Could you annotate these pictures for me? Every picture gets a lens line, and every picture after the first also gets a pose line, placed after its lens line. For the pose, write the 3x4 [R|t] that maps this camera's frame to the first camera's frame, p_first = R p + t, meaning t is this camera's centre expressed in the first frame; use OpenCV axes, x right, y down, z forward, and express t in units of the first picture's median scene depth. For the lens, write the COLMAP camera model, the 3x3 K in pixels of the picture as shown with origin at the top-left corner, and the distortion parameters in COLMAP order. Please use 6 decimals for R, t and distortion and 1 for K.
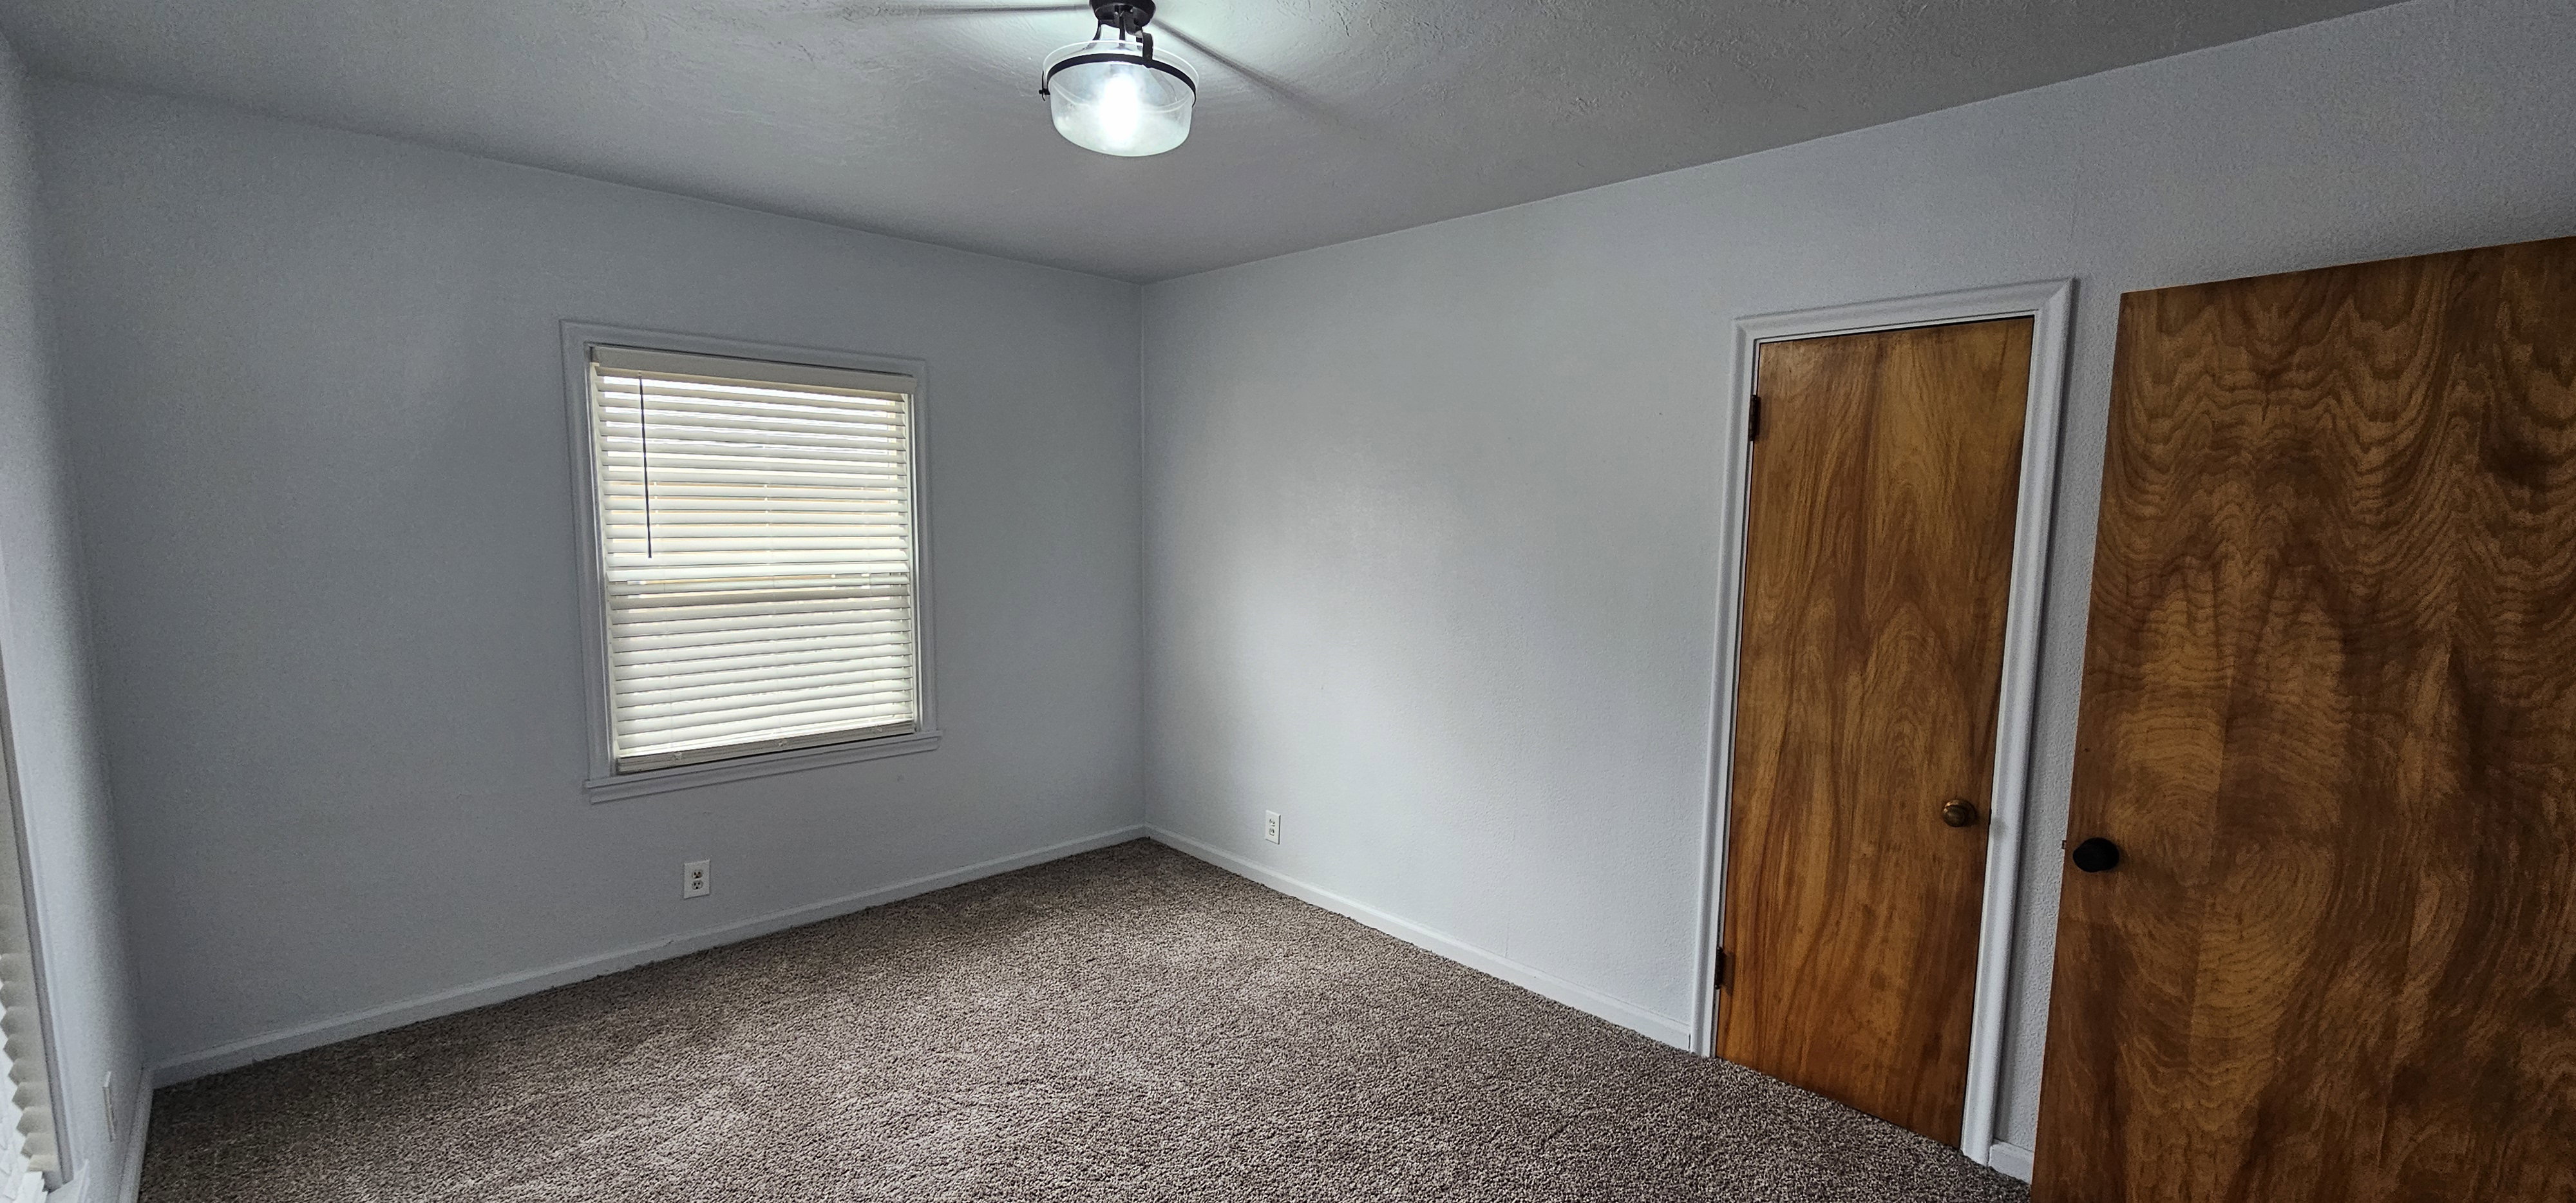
lens RADIAL K [[1050.0, 0, 1288.1], [0, 1050.0, 624.9], [0, 0, 1]] dist [0.000114, 0.000613]
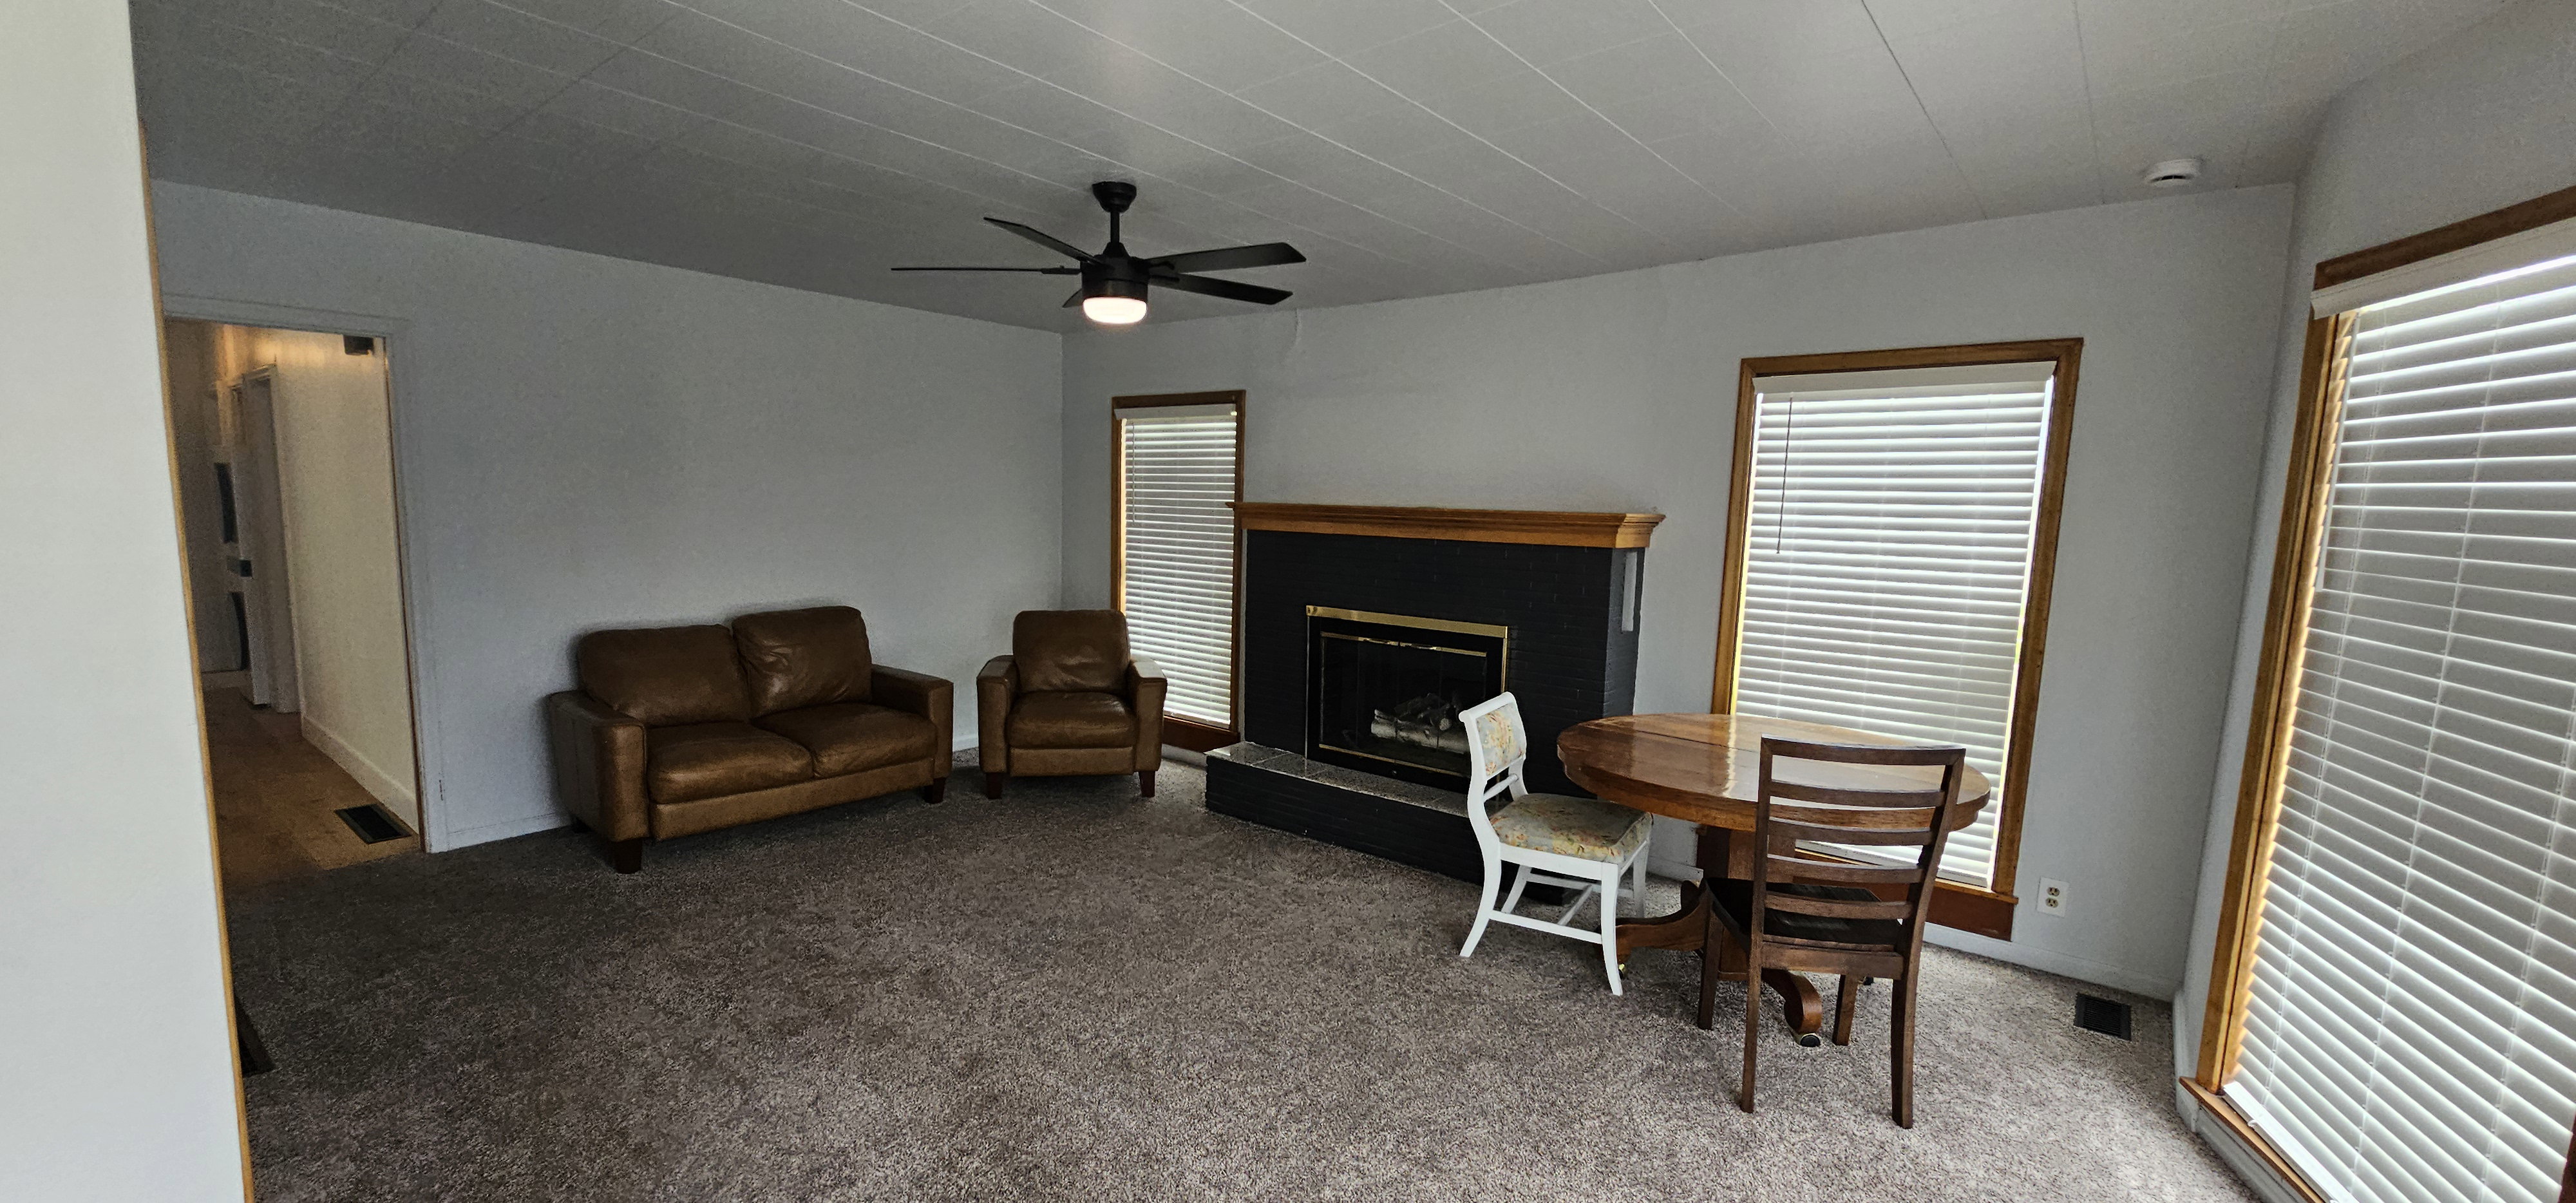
lens RADIAL K [[1047.6, 0, 1289.1], [0, 1047.6, 625.1], [0, 0, 1]] dist [-0.000532, -0.000153]
pose [[0.124046, 0.115643, -0.985515, 4.730216], [-0.139475, 0.985357, 0.098069, -0.333103], [0.982425, 0.125289, 0.138359, 3.538389]]
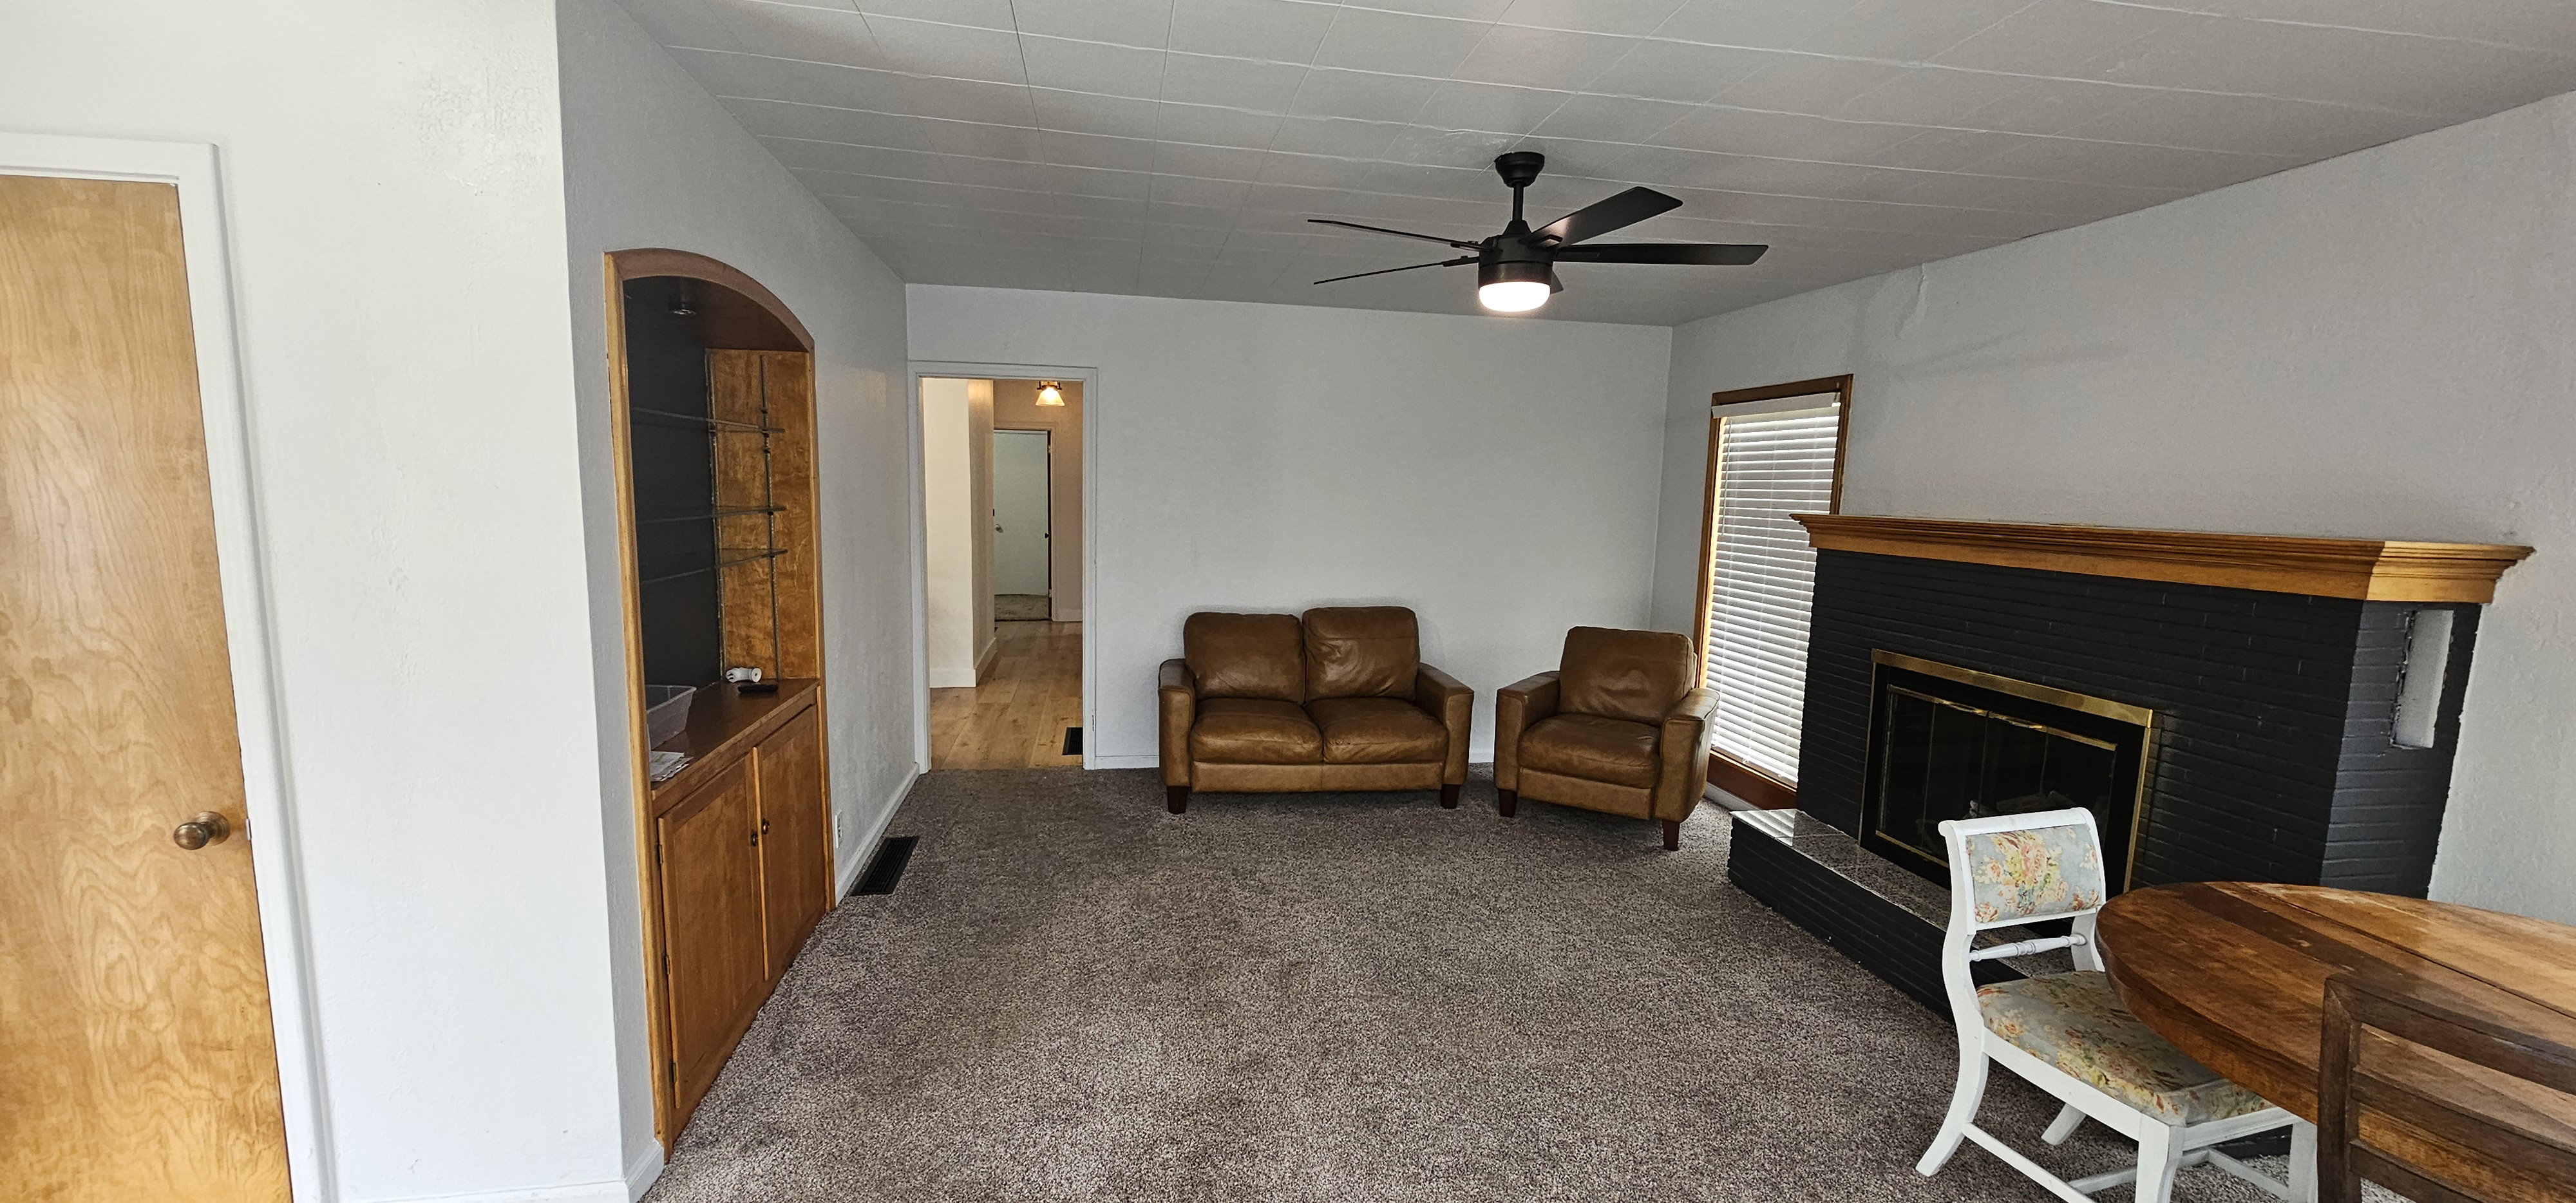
lens RADIAL K [[1050.0, 0, 1288.1], [0, 1050.0, 624.9], [0, 0, 1]] dist [0.000114, 0.000613]
pose [[-0.560458, 0.085609, -0.823746, 4.484484], [-0.129111, 0.973450, 0.189011, -0.400988], [0.818057, 0.212287, -0.534525, 4.006974]]
